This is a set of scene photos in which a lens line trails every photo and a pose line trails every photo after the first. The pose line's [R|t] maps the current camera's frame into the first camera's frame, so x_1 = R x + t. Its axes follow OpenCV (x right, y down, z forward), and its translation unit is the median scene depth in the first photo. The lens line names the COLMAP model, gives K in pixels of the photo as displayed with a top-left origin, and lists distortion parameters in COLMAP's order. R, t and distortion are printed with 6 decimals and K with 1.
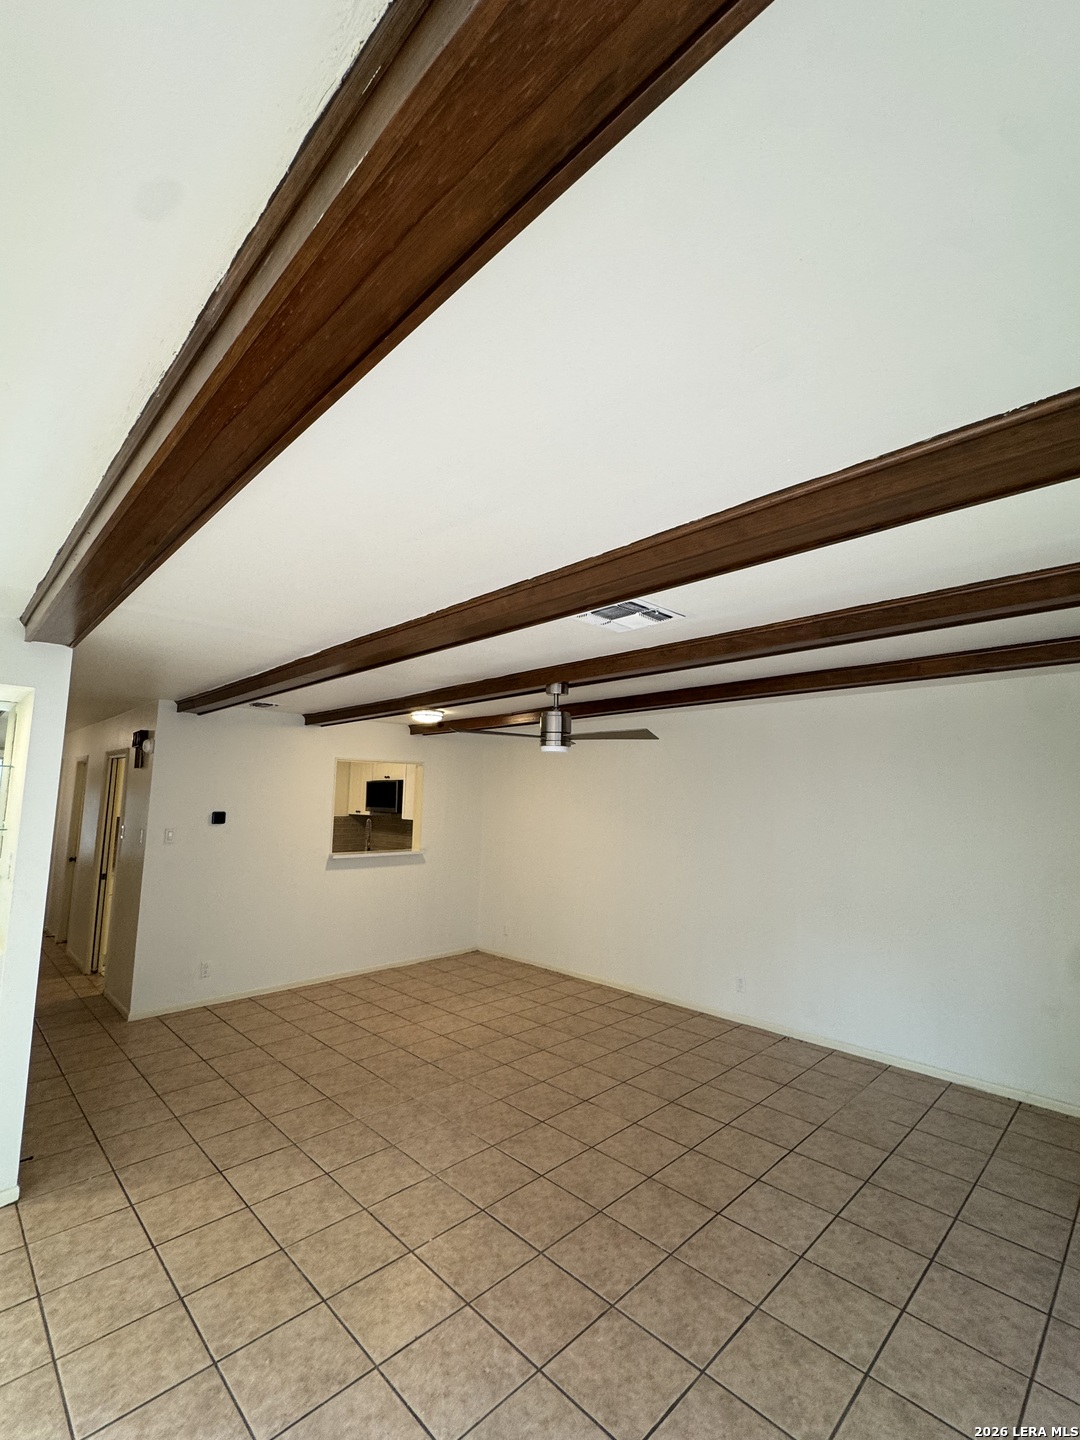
lens RADIAL K [[631.7, 0, 542.3], [0, 631.7, 717.4], [0, 0, 1]] dist [-0.002506, 0.000038]
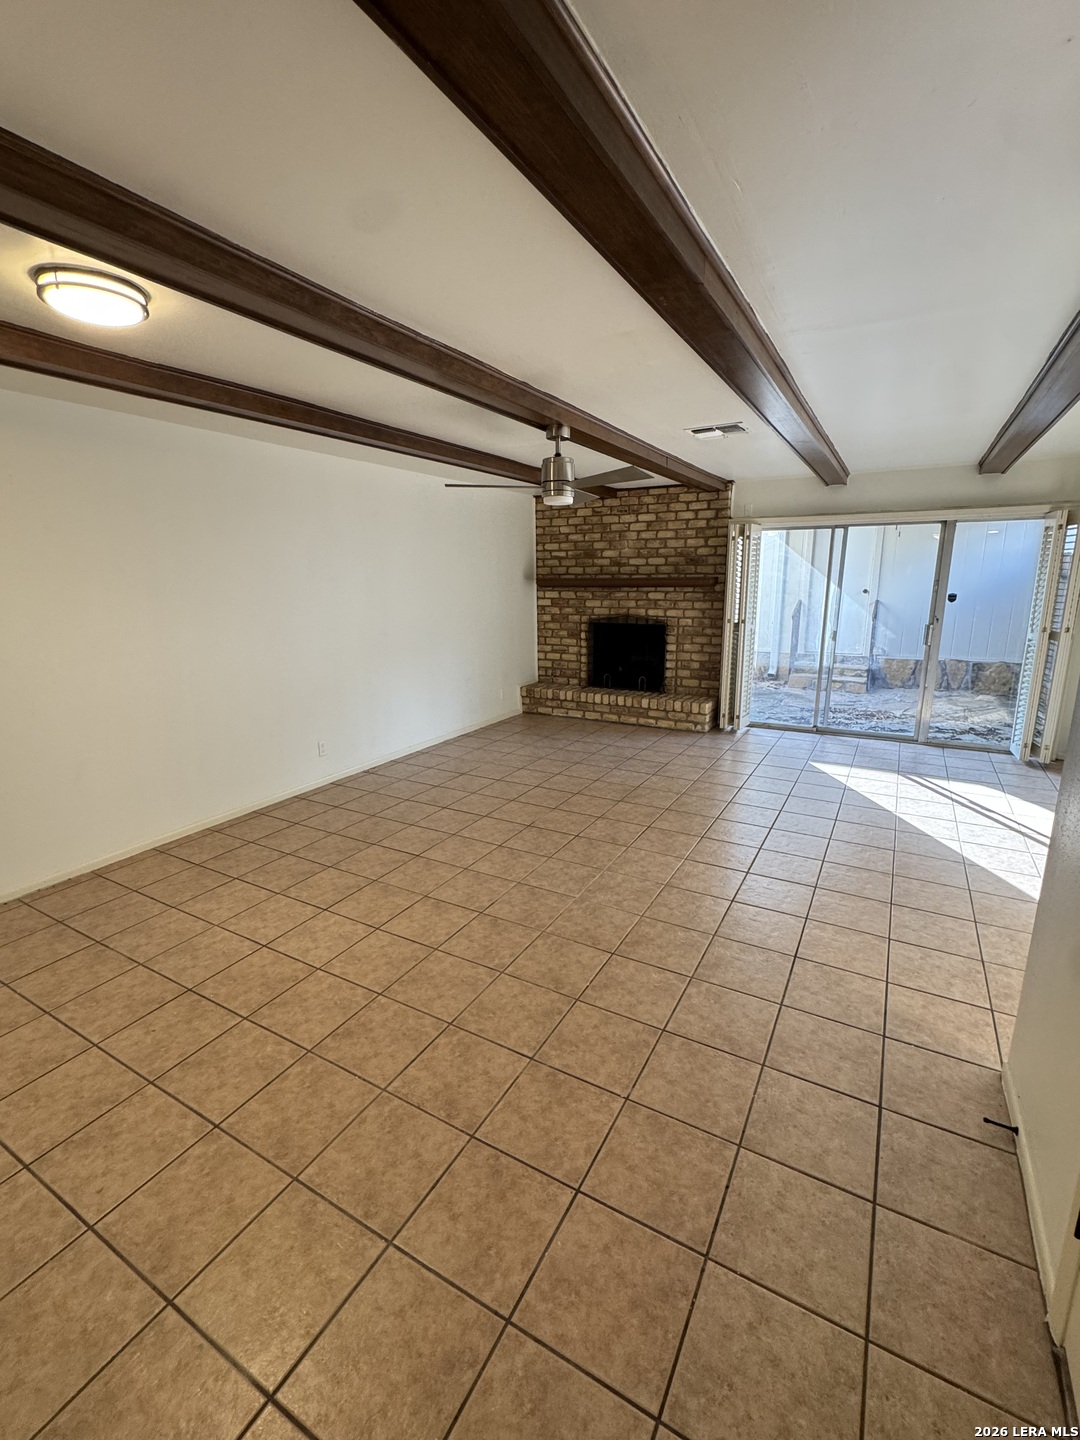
lens RADIAL K [[631.7, 0, 542.3], [0, 631.7, 717.4], [0, 0, 1]] dist [-0.002506, 0.000038]
pose [[-0.273244, -0.223219, 0.935688, -0.737746], [-0.118261, 0.973120, 0.197613, 0.143288], [-0.954648, -0.056659, -0.292297, 1.011071]]
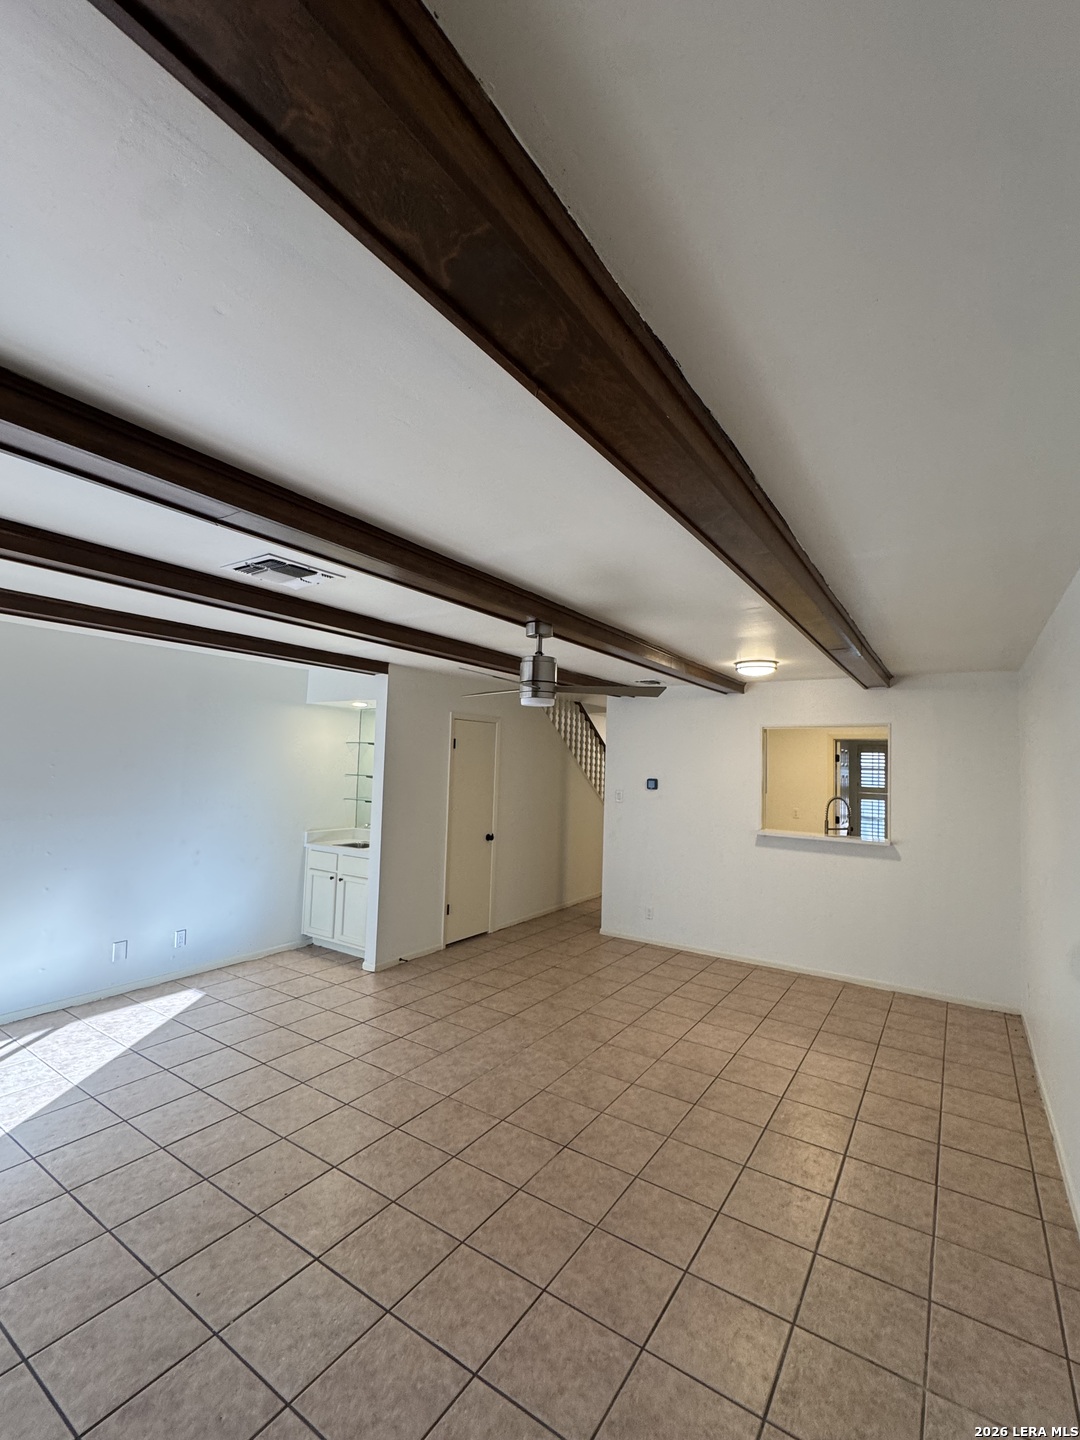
lens RADIAL K [[631.7, 0, 542.3], [0, 631.7, 717.4], [0, 0, 1]] dist [-0.002506, 0.000038]
pose [[0.205547, -0.073762, -0.975863, 0.659834], [0.099806, 0.993536, -0.054076, 0.091569], [0.973545, -0.086282, 0.211580, 0.652342]]
